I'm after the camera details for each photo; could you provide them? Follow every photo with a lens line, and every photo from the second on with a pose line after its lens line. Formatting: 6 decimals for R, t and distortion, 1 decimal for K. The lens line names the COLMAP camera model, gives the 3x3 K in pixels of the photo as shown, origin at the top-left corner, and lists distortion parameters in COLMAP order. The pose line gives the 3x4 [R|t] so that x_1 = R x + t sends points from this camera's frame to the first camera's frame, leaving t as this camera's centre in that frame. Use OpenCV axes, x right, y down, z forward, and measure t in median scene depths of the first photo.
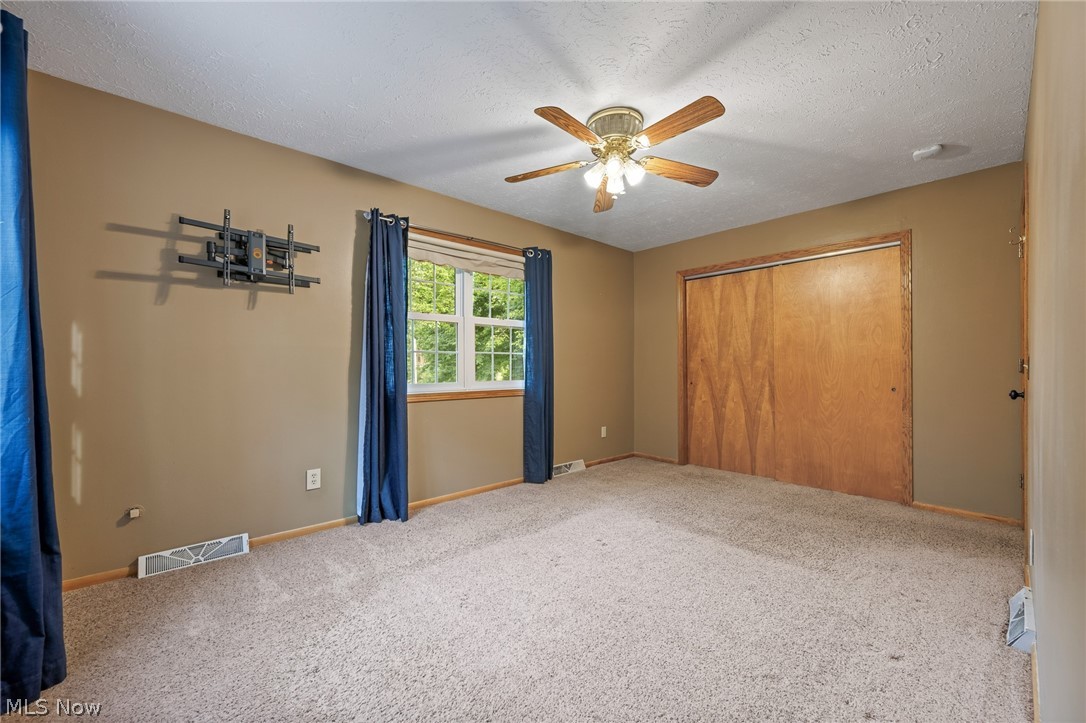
lens RADIAL K [[426.1, 0, 544.4], [0, 426.1, 370.5], [0, 0, 1]] dist [-0.001204, -0.000216]
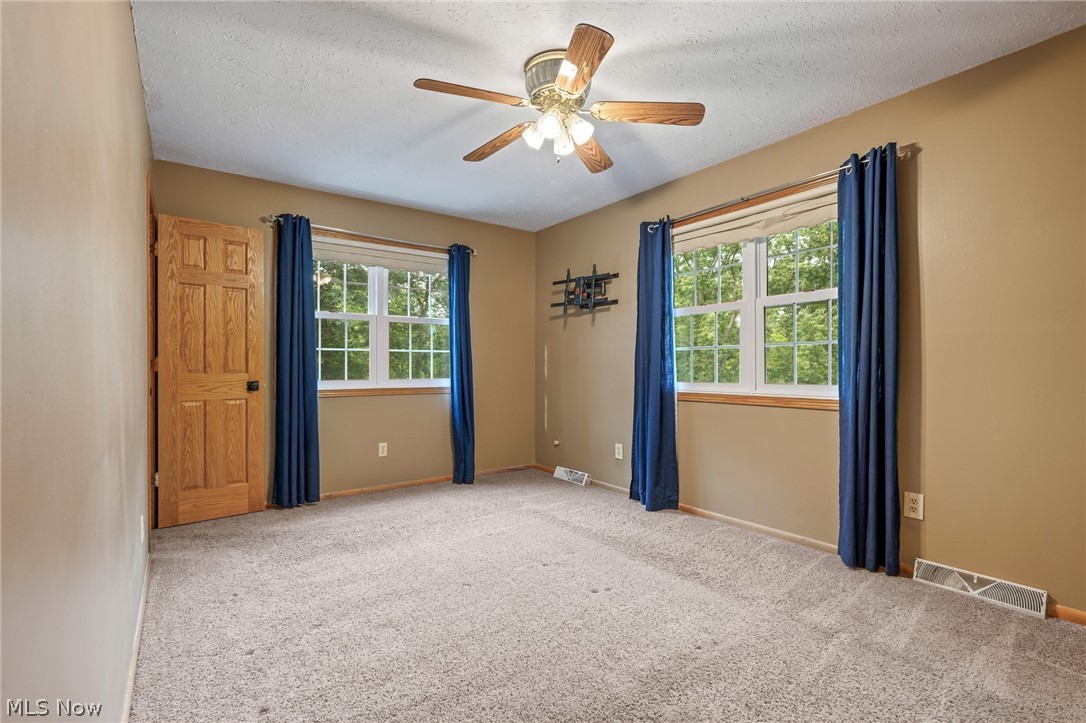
lens RADIAL K [[501.7, 0, 548.1], [0, 501.7, 365.8], [0, 0, 1]] dist [0.001366, -0.000062]
pose [[-0.100947, 0.000894, -0.994891, 0.996825], [-0.005407, 0.999984, 0.001448, -0.005232], [0.994877, 0.005526, -0.100941, 0.941589]]
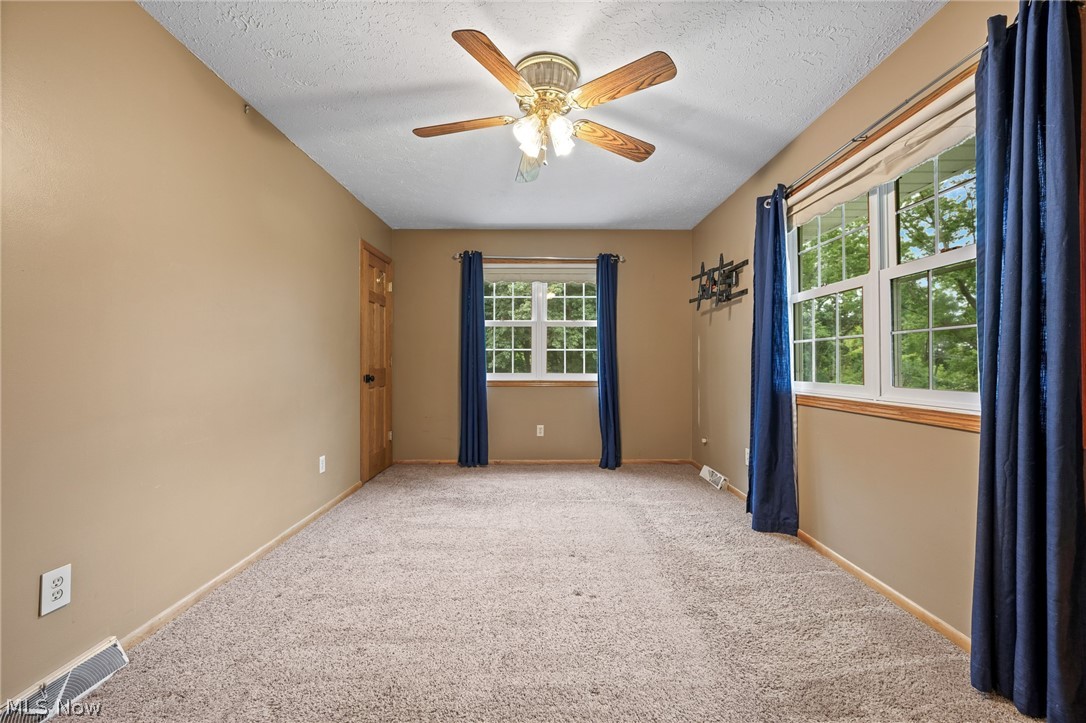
lens RADIAL K [[429.5, 0, 544.6], [0, 429.5, 359.2], [0, 0, 1]] dist [0.000377, -0.000250]
pose [[-0.666988, -0.004773, -0.745053, 0.706448], [-0.003857, 0.999988, -0.002953, -0.007003], [0.745058, 0.000904, -0.666999, 1.371267]]
